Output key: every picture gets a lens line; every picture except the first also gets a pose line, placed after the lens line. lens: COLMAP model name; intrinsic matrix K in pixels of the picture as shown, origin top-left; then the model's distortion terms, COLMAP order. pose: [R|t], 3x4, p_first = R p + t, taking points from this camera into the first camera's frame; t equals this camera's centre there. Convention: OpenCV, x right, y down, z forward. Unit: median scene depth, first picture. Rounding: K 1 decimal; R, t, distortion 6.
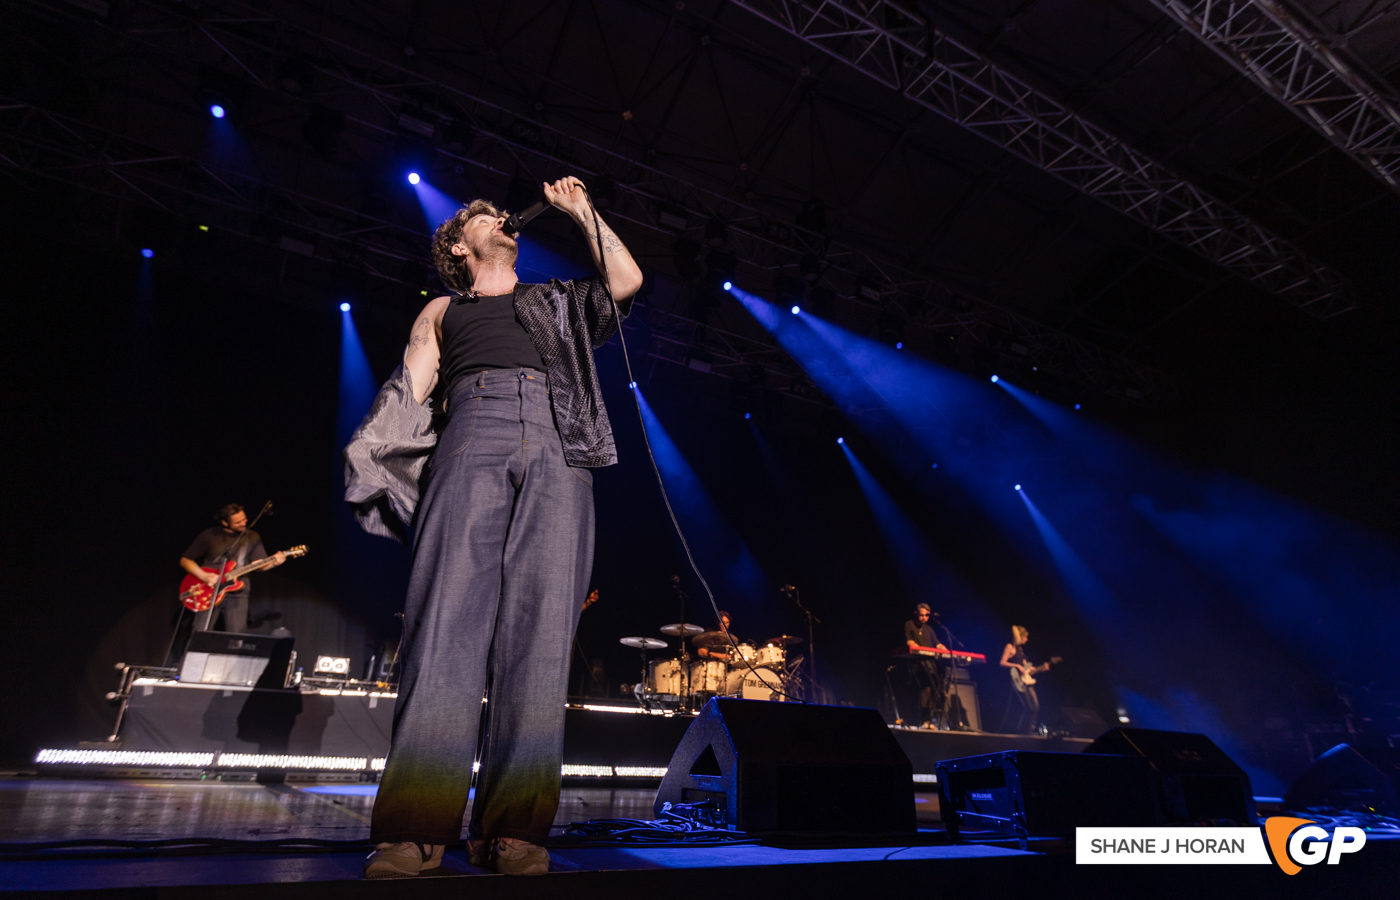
lens RADIAL K [[630.1, 0, 700.0], [0, 630.1, 450.0], [0, 0, 1]] dist [-0.000042, -0.004552]
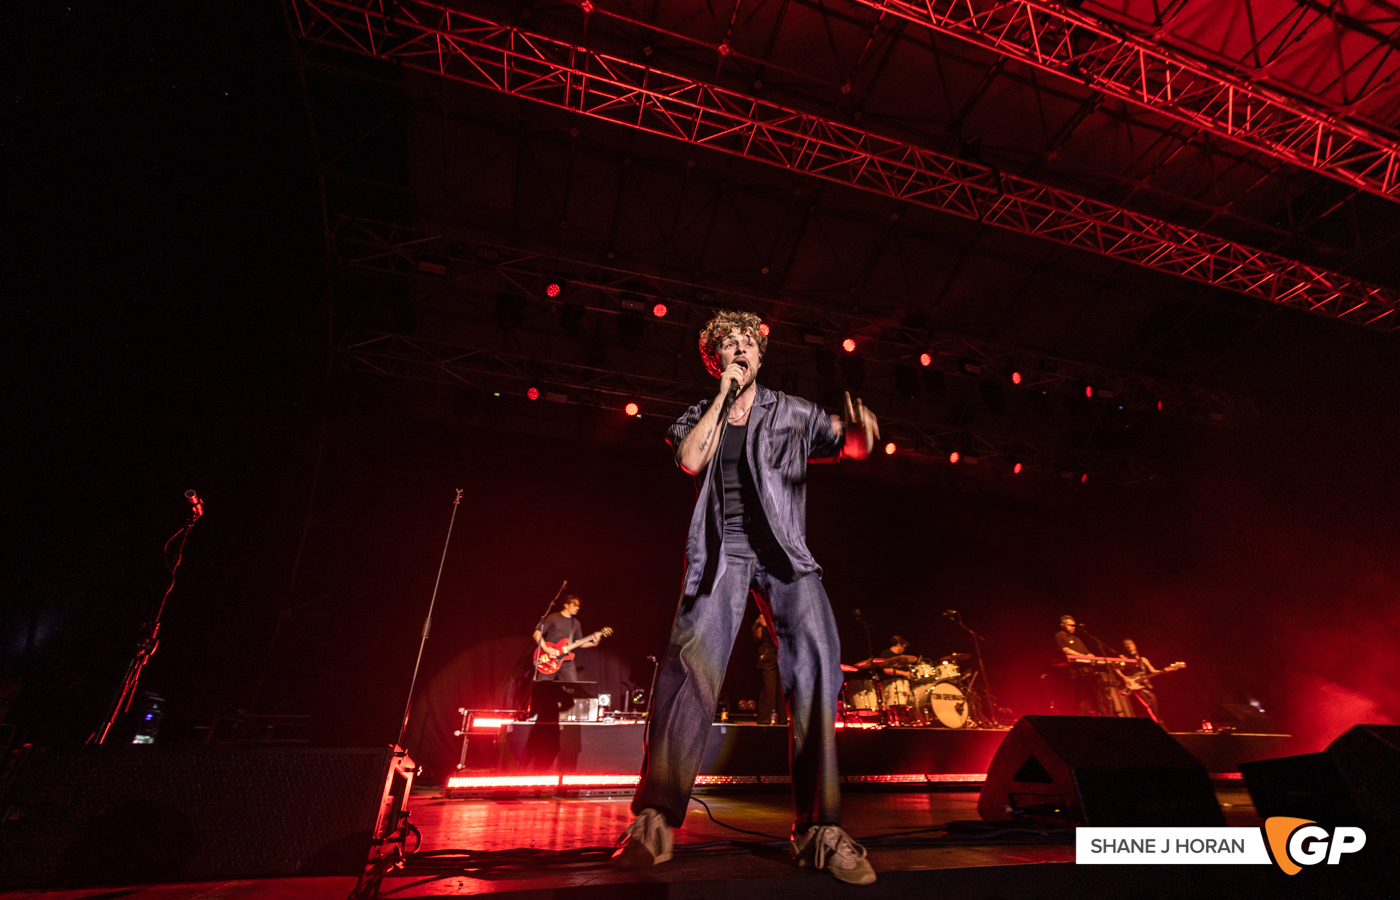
lens RADIAL K [[500.4, 0, 703.5], [0, 500.4, 440.6], [0, 0, 1]] dist [-0.005216, -0.000199]
pose [[0.982099, -0.128487, -0.137740, -0.160053], [0.110665, 0.985310, -0.130066, -0.038399], [0.152429, 0.112495, 0.981891, -0.064602]]
